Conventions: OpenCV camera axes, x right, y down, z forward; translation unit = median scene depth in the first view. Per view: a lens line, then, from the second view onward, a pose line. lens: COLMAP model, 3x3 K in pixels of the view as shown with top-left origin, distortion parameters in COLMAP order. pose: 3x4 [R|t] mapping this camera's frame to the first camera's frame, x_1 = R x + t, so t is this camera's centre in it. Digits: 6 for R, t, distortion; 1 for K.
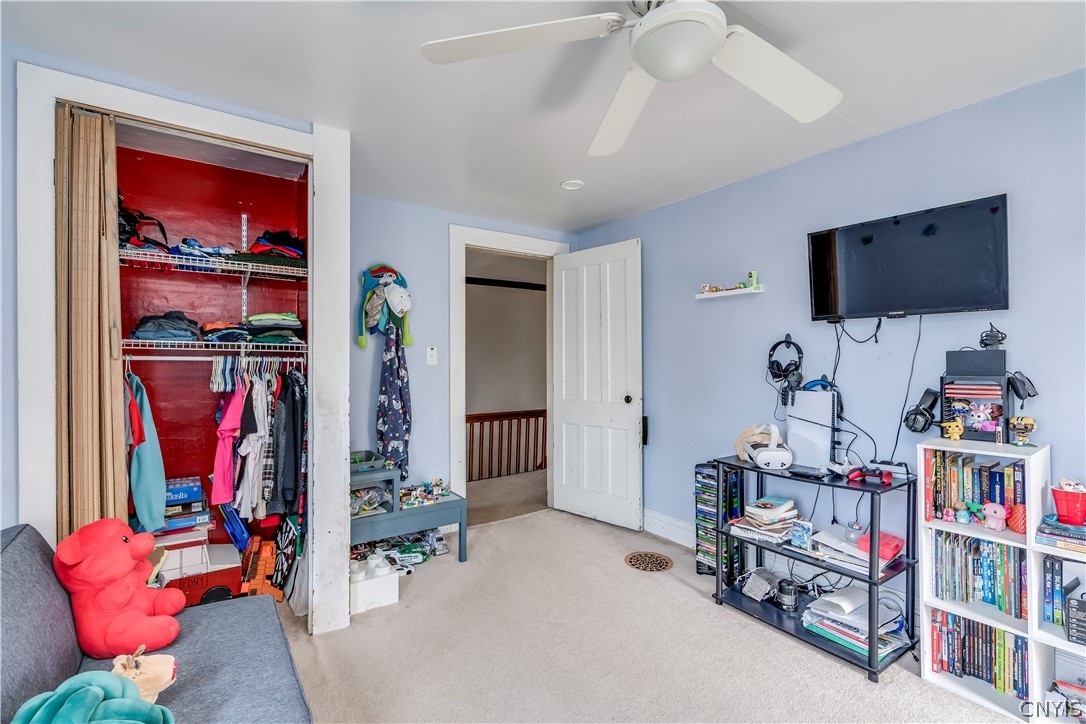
lens RADIAL K [[493.4, 0, 550.3], [0, 493.4, 363.8], [0, 0, 1]] dist [-0.008846, 0.002620]
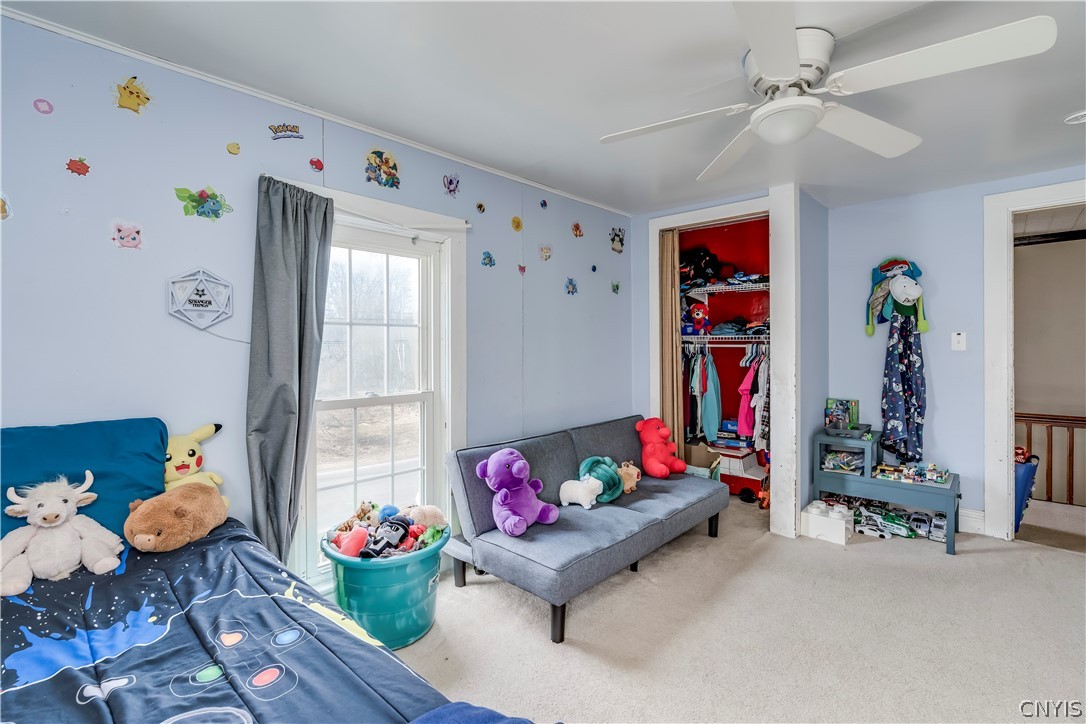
lens RADIAL K [[493.4, 0, 545.7], [0, 493.4, 351.5], [0, 0, 1]] dist [-0.008846, 0.002620]
pose [[0.191736, 0.008400, -0.981411, 0.796358], [-0.001080, 0.999965, 0.008348, -0.004800], [0.981446, -0.000540, 0.191738, 0.046609]]
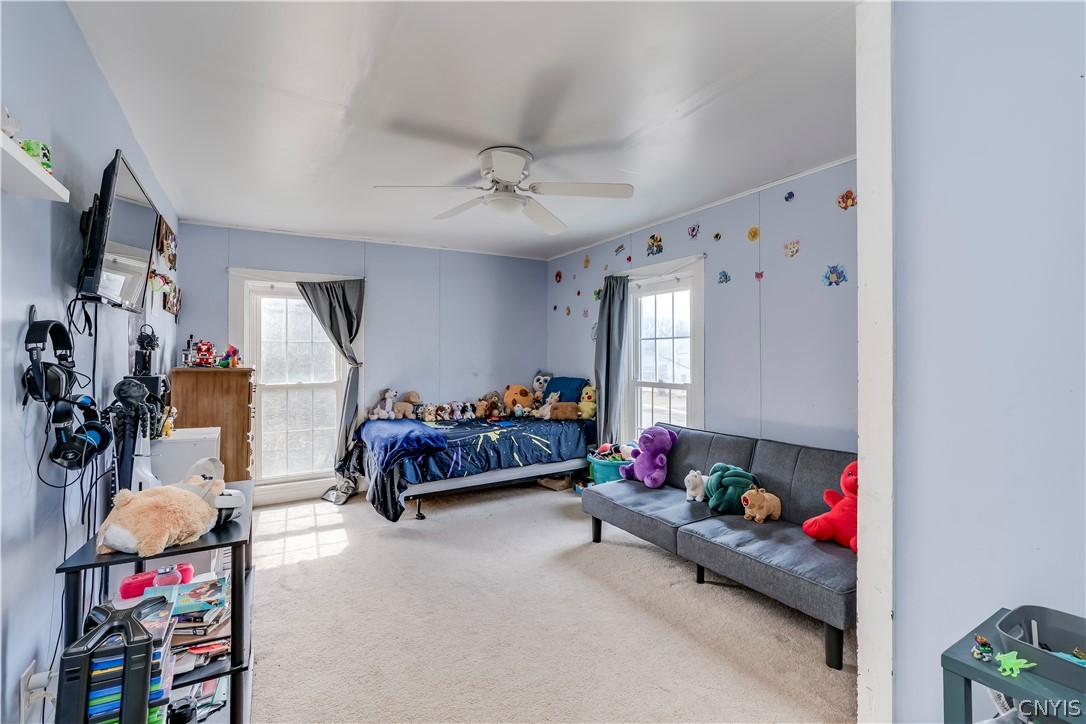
lens RADIAL K [[493.4, 0, 549.7], [0, 493.4, 363.0], [0, 0, 1]] dist [-0.008846, 0.002620]
pose [[-0.997331, 0.002539, 0.072965, 0.261653], [0.003887, 0.999824, 0.018334, -0.001926], [-0.072905, 0.018568, -0.997166, 1.066561]]
